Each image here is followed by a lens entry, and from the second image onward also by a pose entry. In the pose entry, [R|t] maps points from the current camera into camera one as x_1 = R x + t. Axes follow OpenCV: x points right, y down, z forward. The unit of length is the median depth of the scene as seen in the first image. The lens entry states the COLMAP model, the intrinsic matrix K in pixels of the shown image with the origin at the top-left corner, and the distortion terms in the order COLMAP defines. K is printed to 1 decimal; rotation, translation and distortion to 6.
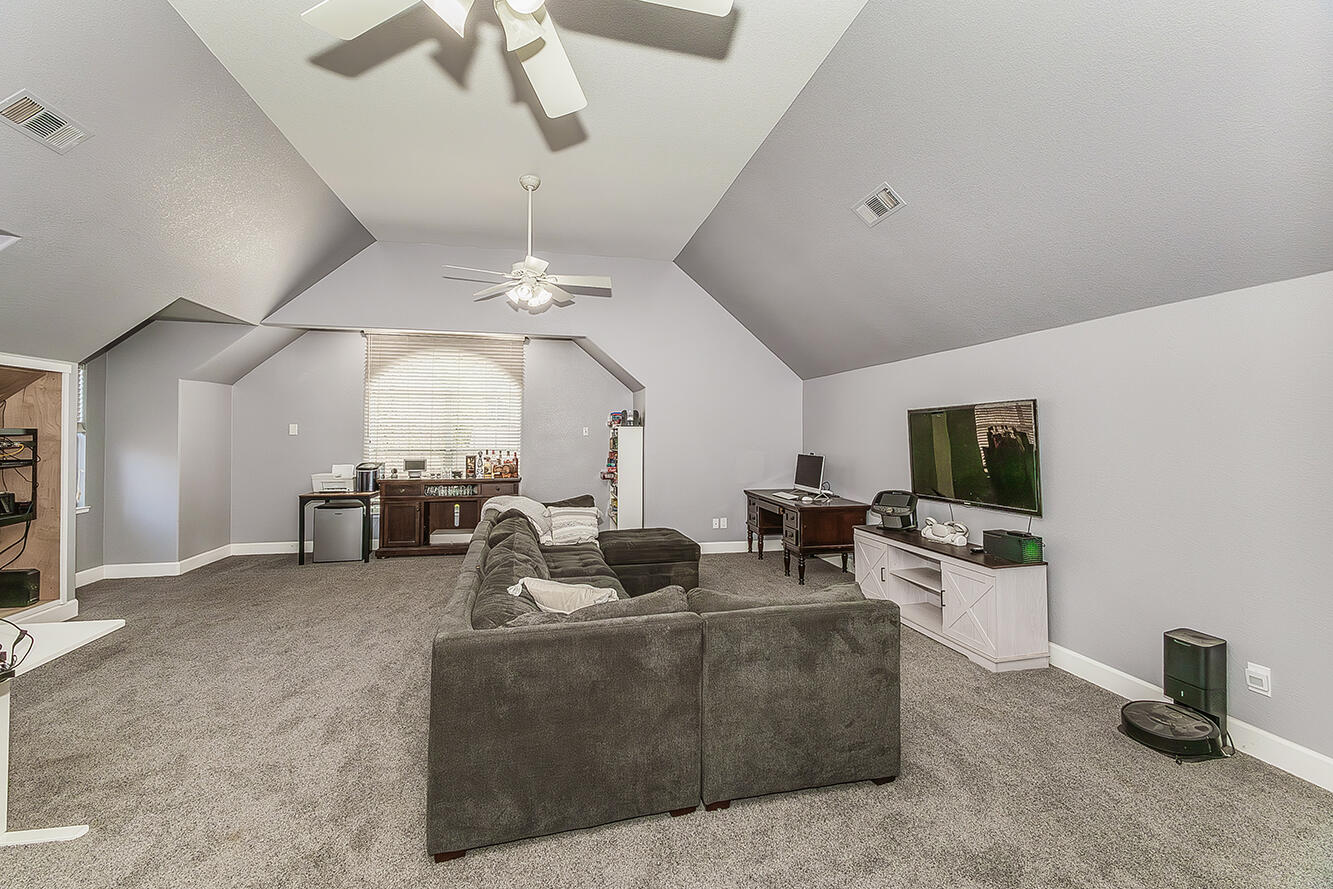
lens RADIAL K [[564.4, 0, 666.5], [0, 564.4, 444.5], [0, 0, 1]] dist [0.000847, 0.000077]
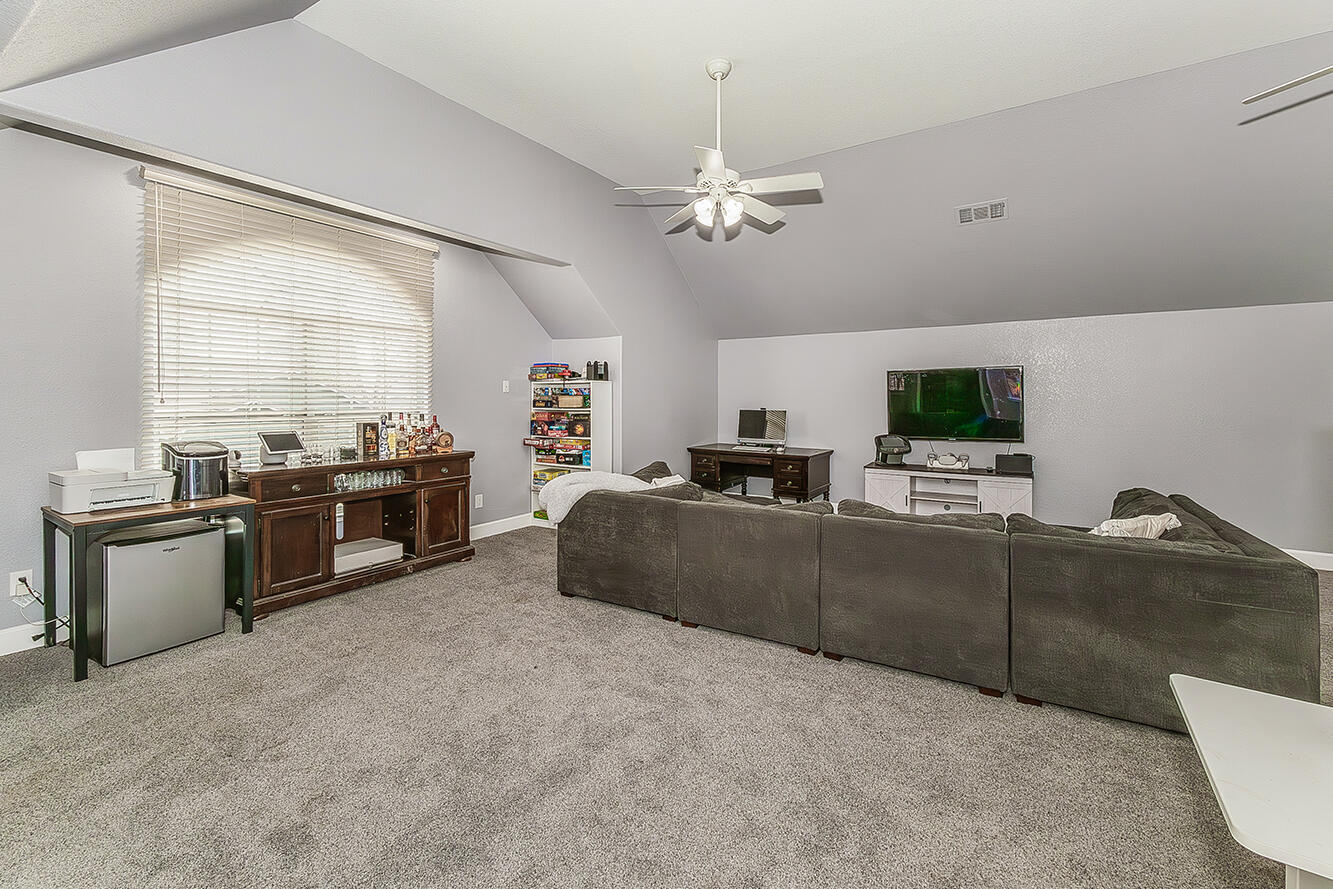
lens RADIAL K [[569.7, 0, 671.2], [0, 569.7, 415.5], [0, 0, 1]] dist [-0.000377, -0.000035]
pose [[0.685812, -0.023766, 0.727391, -0.605739], [0.015022, 0.999716, 0.018500, 0.005743], [-0.727624, -0.001760, 0.685974, 0.342433]]
